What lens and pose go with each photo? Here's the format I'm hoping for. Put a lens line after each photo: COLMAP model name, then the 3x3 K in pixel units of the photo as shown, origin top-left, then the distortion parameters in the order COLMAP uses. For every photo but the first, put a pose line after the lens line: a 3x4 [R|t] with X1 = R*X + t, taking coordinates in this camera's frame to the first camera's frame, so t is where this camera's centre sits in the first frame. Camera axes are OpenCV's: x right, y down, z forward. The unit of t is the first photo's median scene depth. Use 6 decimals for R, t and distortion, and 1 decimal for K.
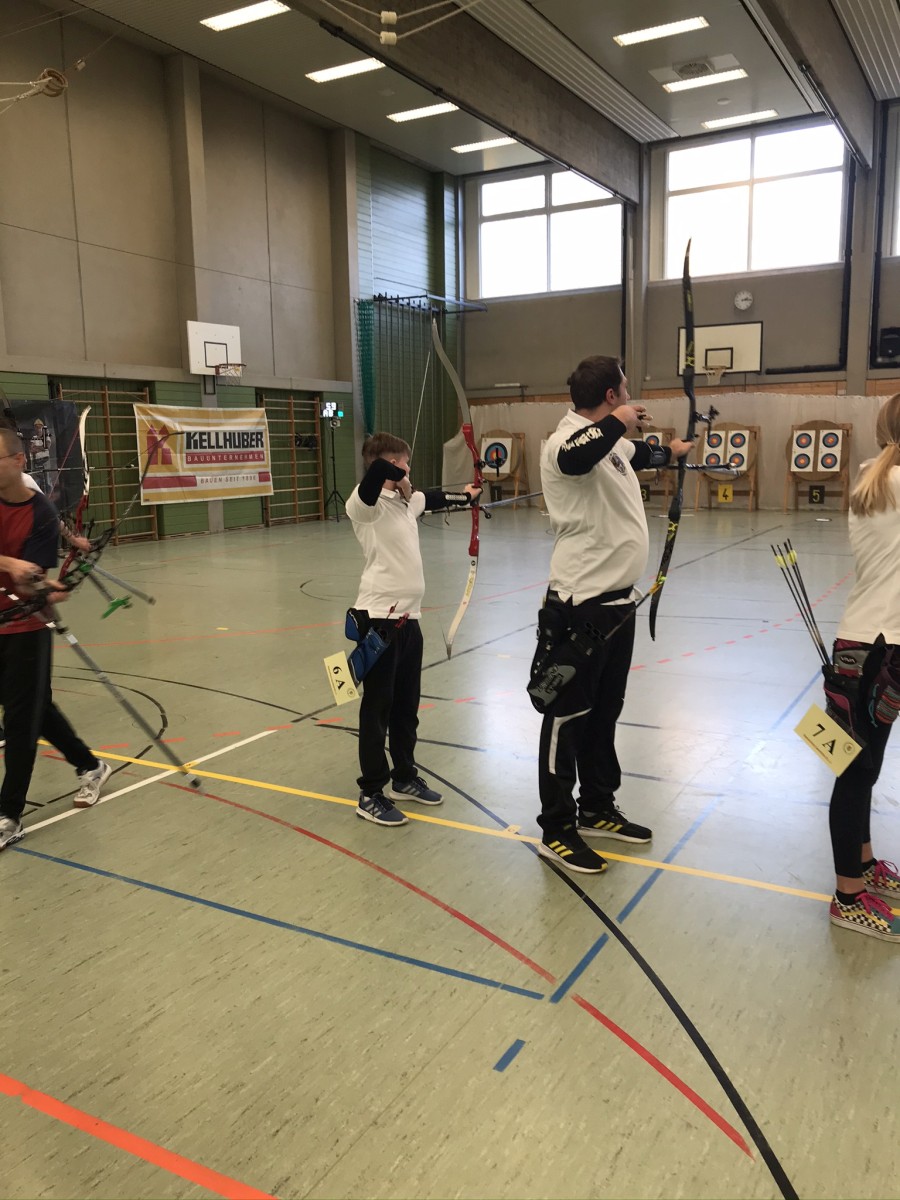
lens RADIAL K [[973.5, 0, 450.0], [0, 973.5, 600.0], [0, 0, 1]] dist [0.027334, -0.044866]
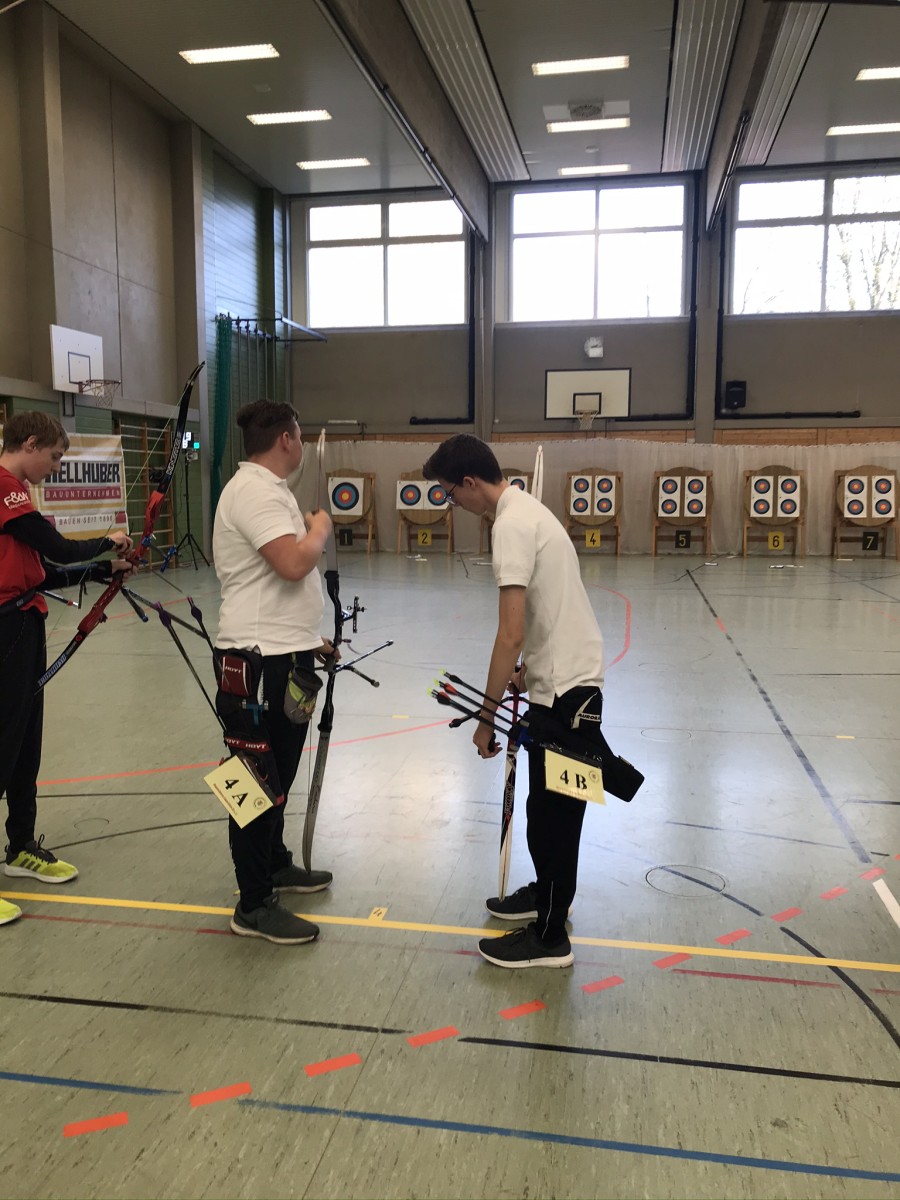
lens RADIAL K [[973.5, 0, 450.0], [0, 973.5, 600.0], [0, 0, 1]] dist [0.027334, -0.044866]
pose [[0.944656, -0.019659, 0.327472, -0.231599], [0.033958, 0.998700, -0.038003, -0.016776], [-0.326299, 0.047020, 0.944096, 0.142654]]
